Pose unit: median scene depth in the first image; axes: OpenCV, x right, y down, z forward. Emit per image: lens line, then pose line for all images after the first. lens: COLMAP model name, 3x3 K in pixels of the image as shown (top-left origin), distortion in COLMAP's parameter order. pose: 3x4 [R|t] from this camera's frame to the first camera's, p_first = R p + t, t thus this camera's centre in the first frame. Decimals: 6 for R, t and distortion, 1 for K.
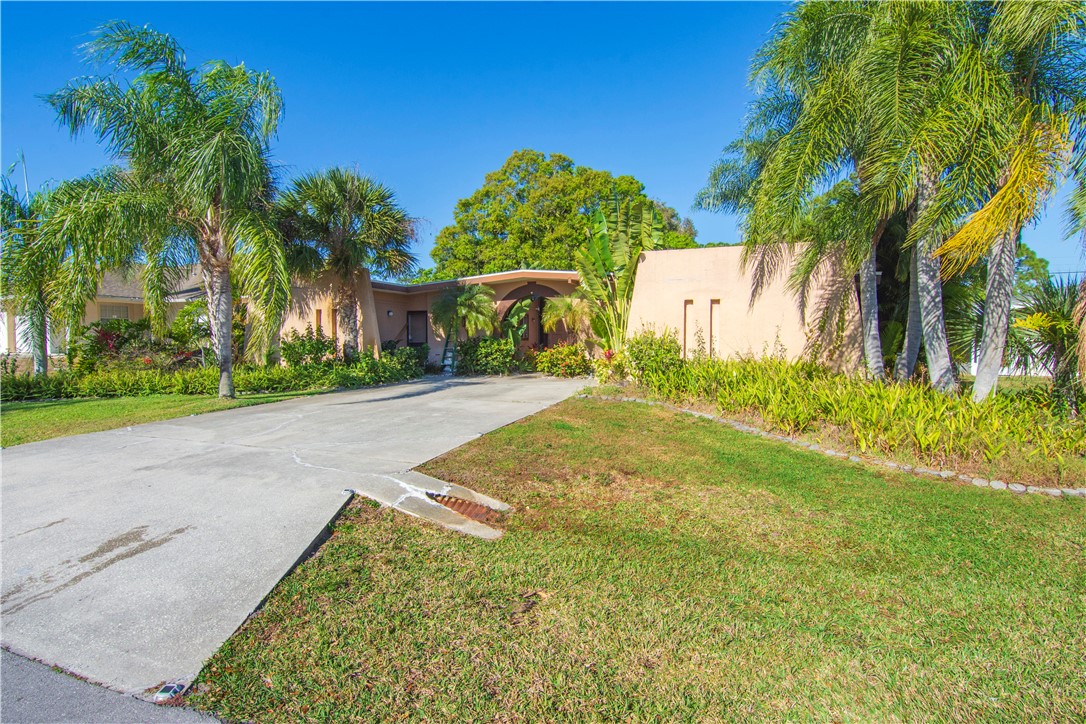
lens RADIAL K [[523.4, 0, 546.2], [0, 523.4, 357.9], [0, 0, 1]] dist [-0.001495, 0.002014]
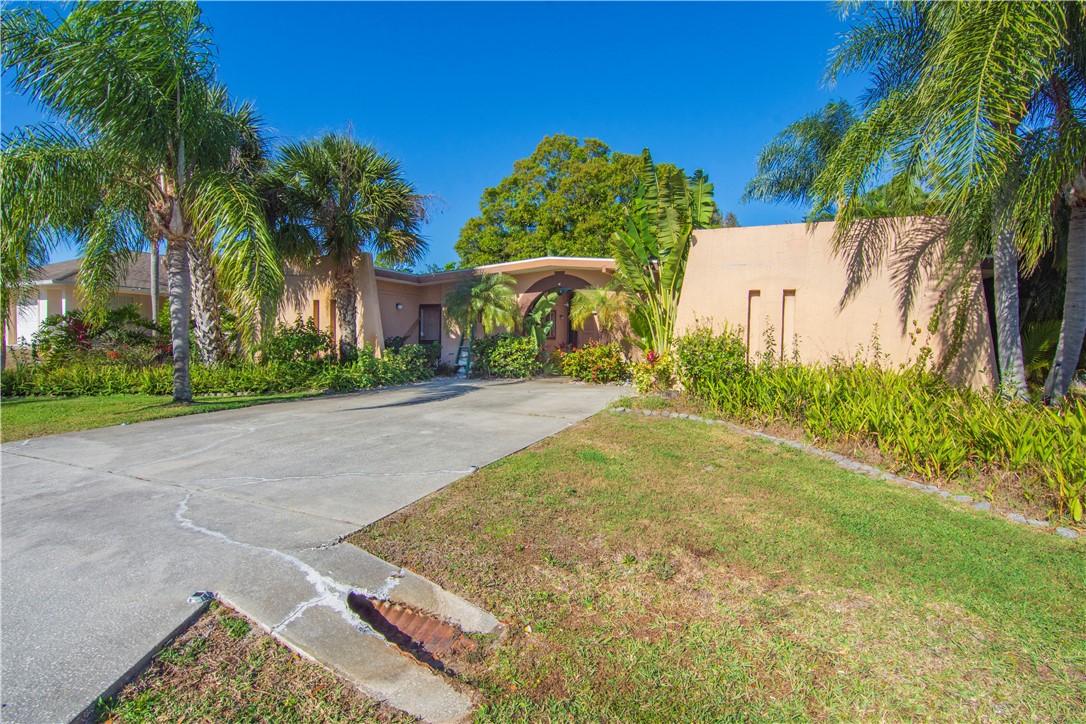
lens RADIAL K [[523.4, 0, 545.8], [0, 523.4, 358.4], [0, 0, 1]] dist [-0.001495, 0.002014]
pose [[0.998098, 0.018238, -0.058884, 0.004299], [-0.018376, 0.999830, -0.001800, -0.000244], [0.058841, 0.002878, 0.998263, 0.184559]]
